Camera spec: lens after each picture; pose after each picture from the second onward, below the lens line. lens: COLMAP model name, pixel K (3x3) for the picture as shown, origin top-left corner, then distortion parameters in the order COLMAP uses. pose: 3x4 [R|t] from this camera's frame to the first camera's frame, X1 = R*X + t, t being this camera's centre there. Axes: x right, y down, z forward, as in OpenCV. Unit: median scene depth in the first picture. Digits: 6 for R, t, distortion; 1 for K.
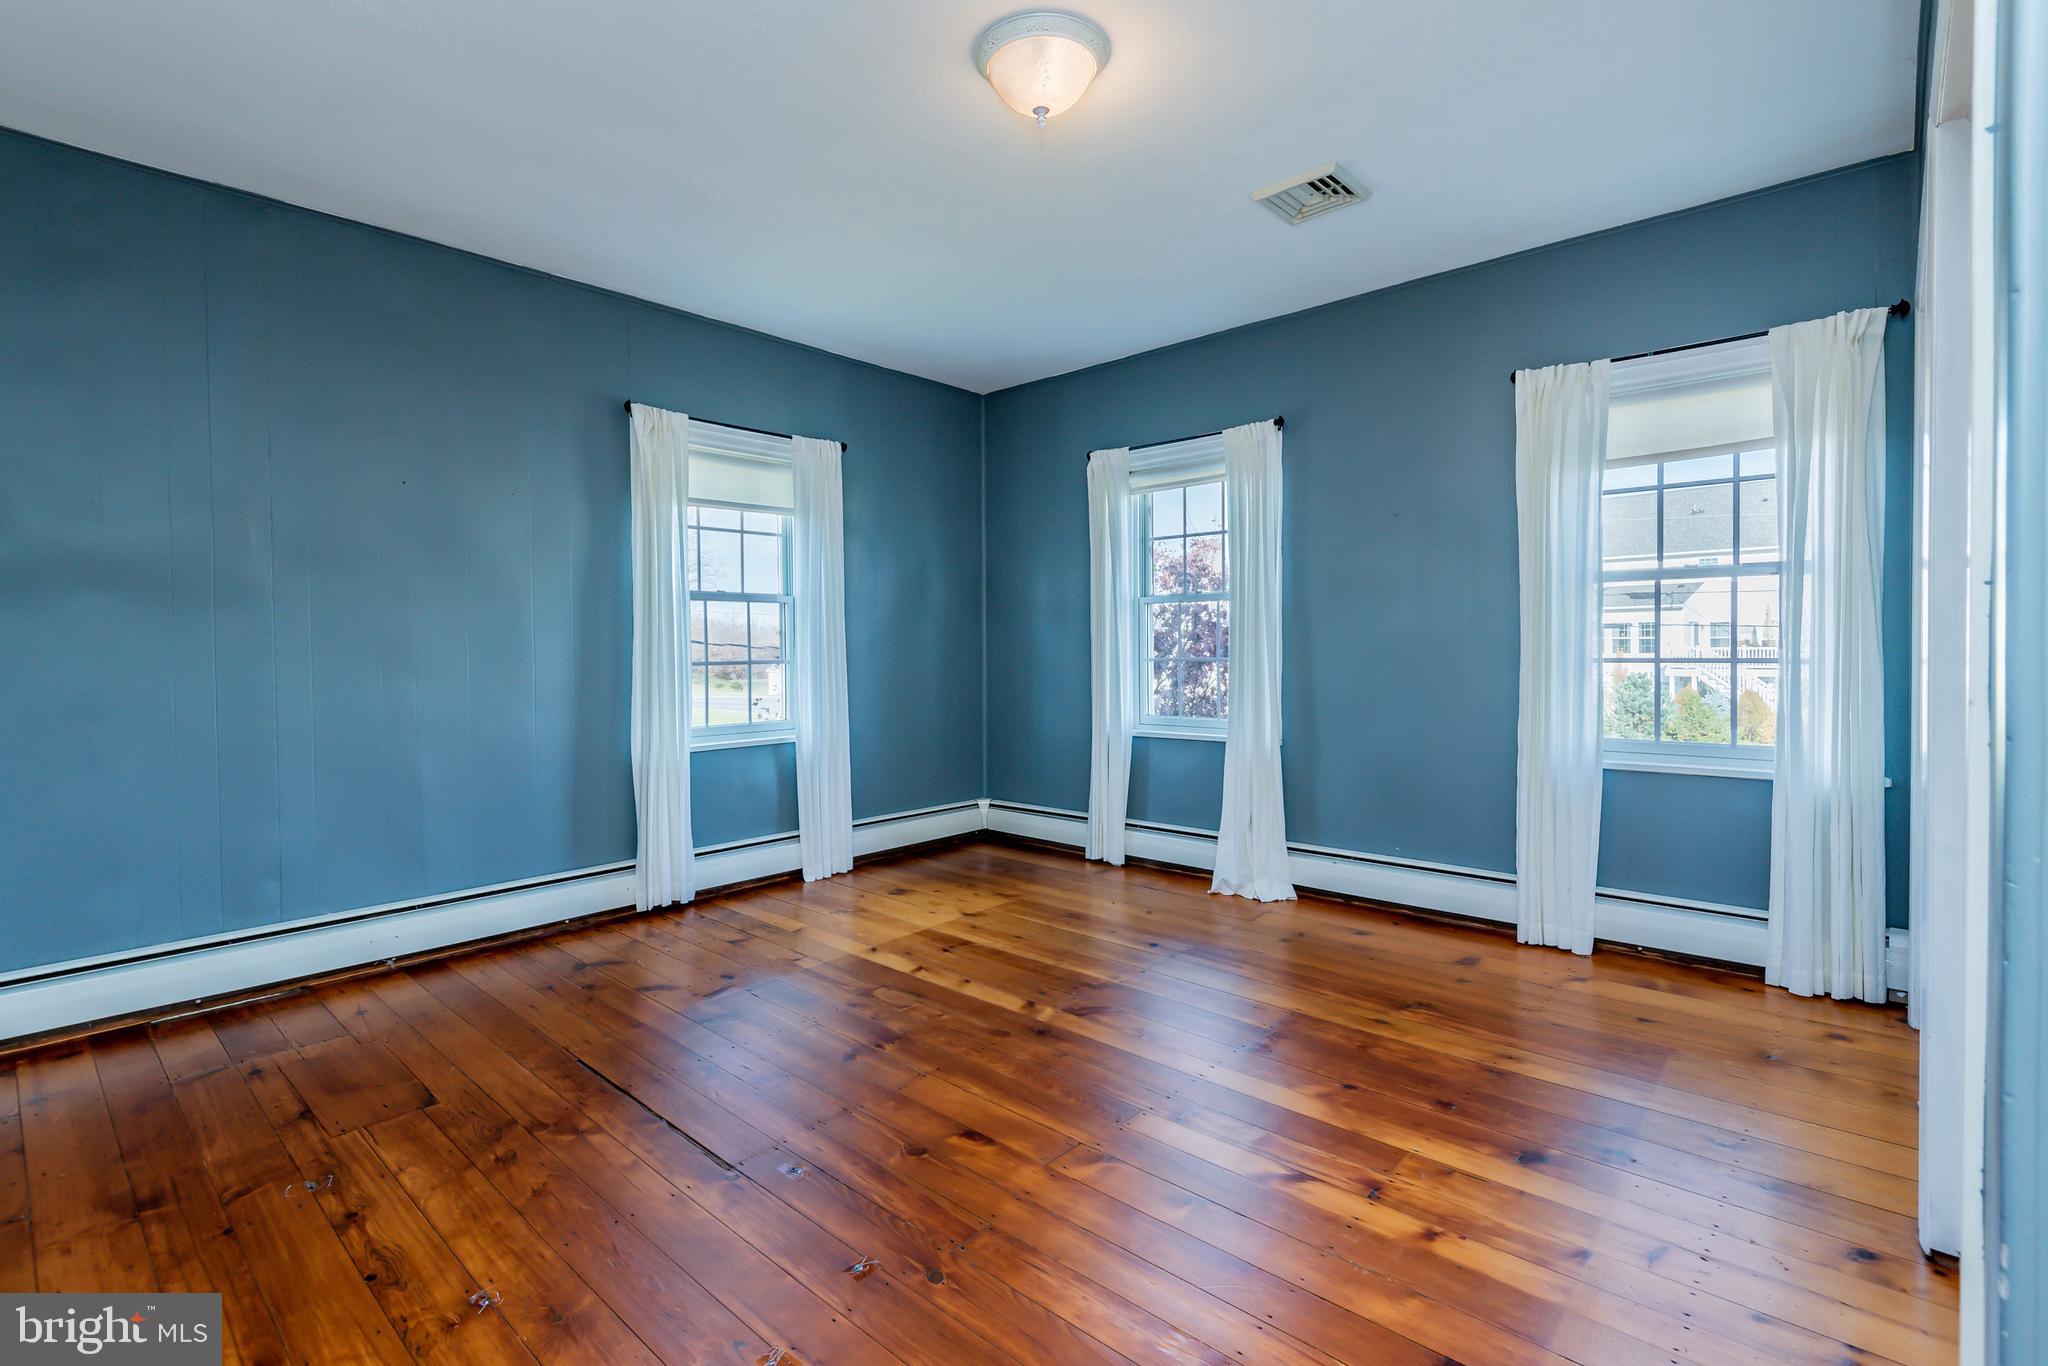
lens RADIAL K [[957.3, 0, 1017.2], [0, 957.3, 640.8], [0, 0, 1]] dist [0.015715, -0.000283]
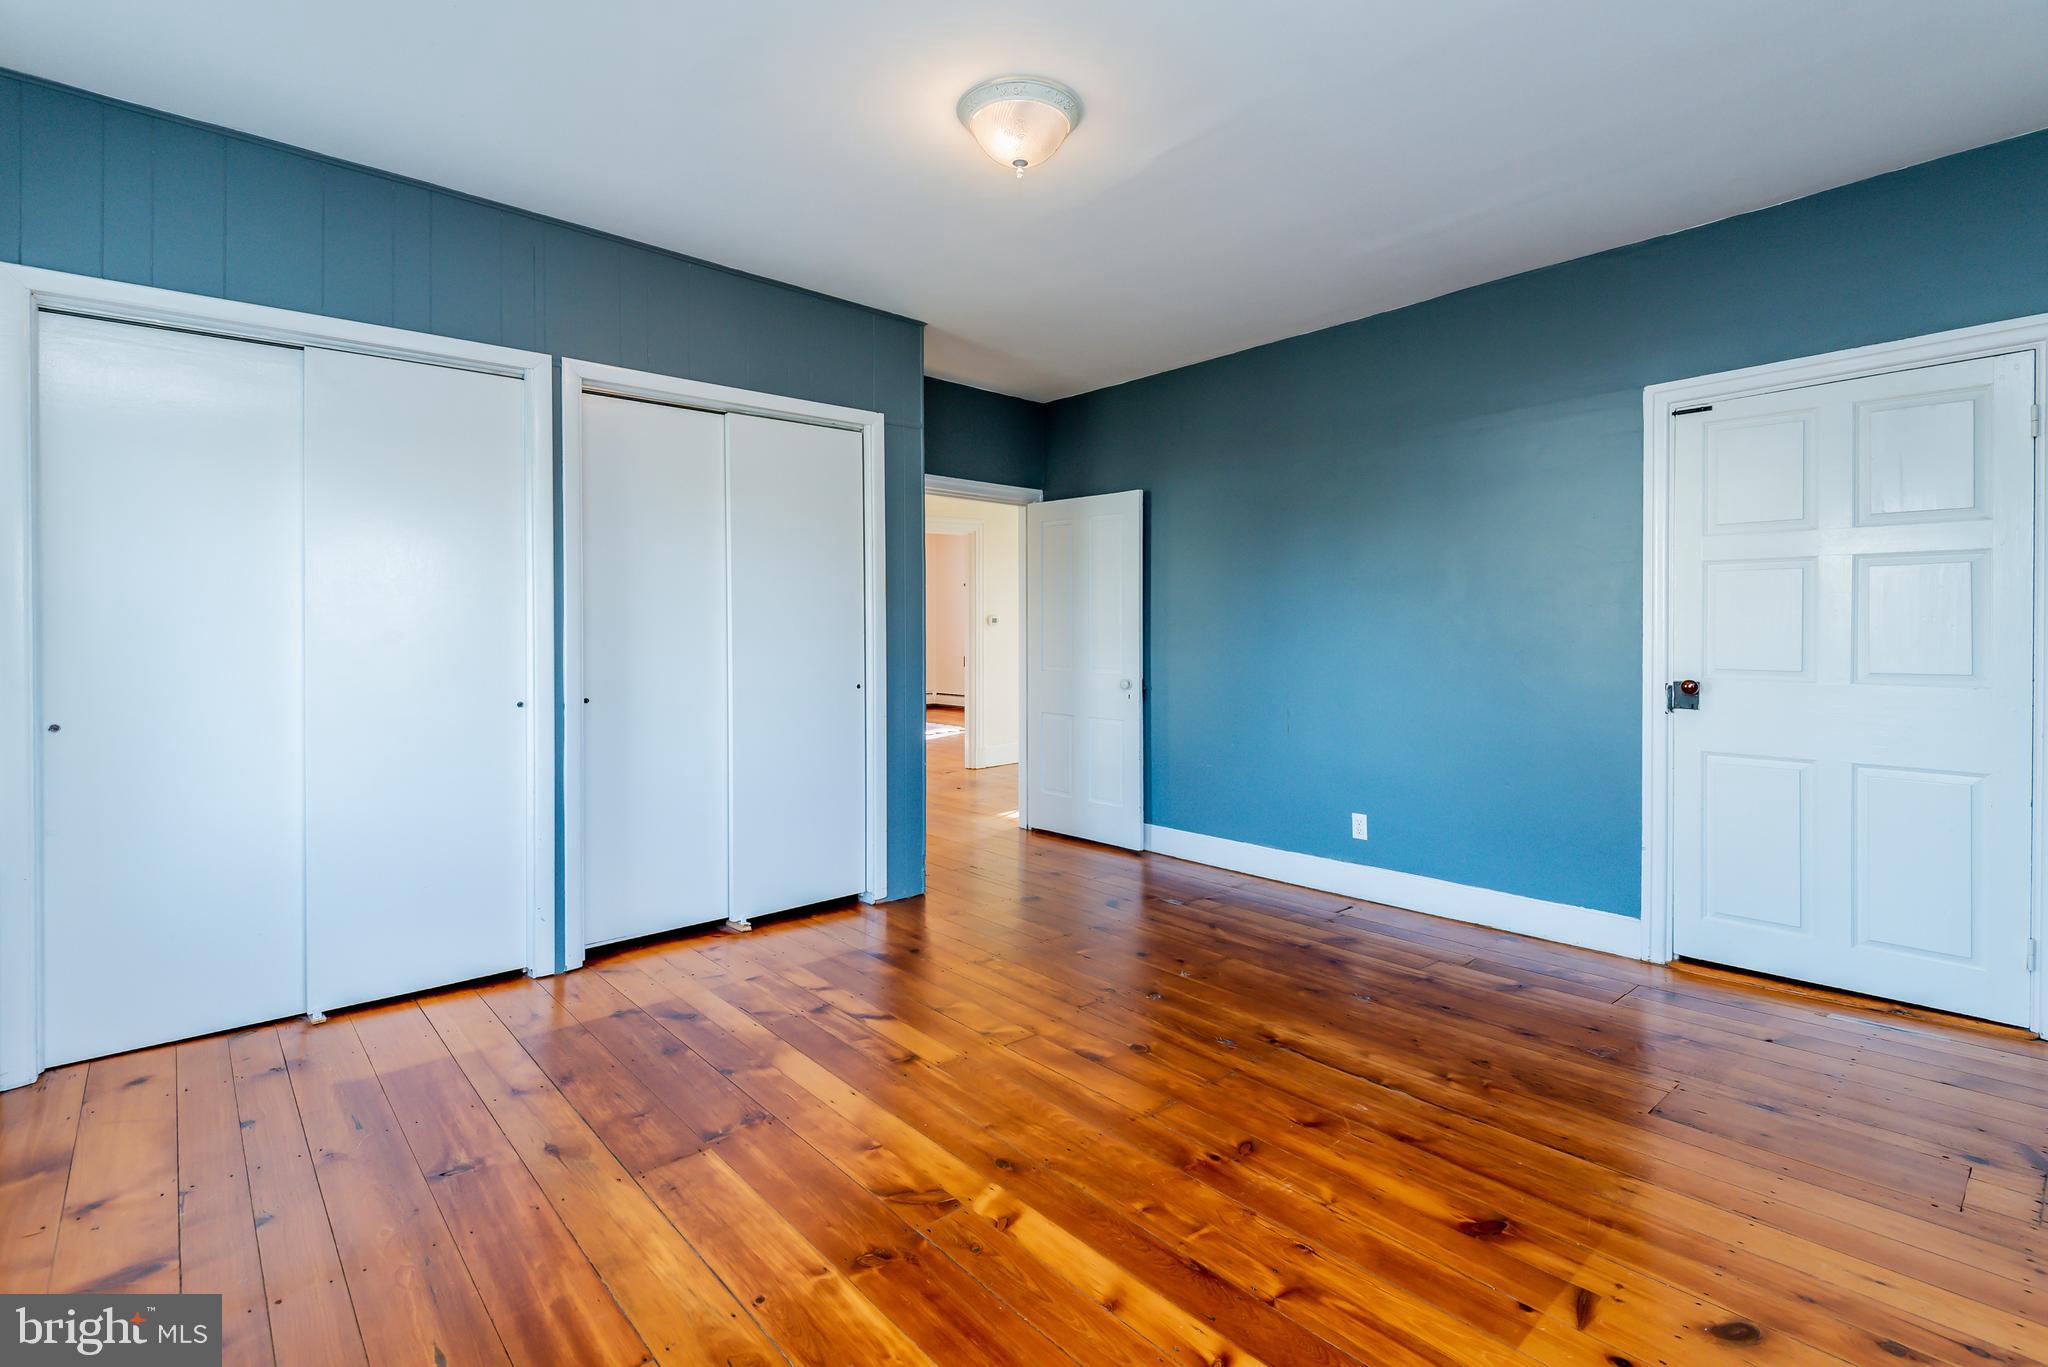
lens RADIAL K [[957.3, 0, 1017.2], [0, 957.3, 641.3], [0, 0, 1]] dist [0.015715, -0.000283]
pose [[-0.993339, 0.006893, 0.115024, -0.082278], [0.008289, 0.999898, 0.011660, -0.008087], [-0.114932, 0.012536, -0.993294, 1.922047]]
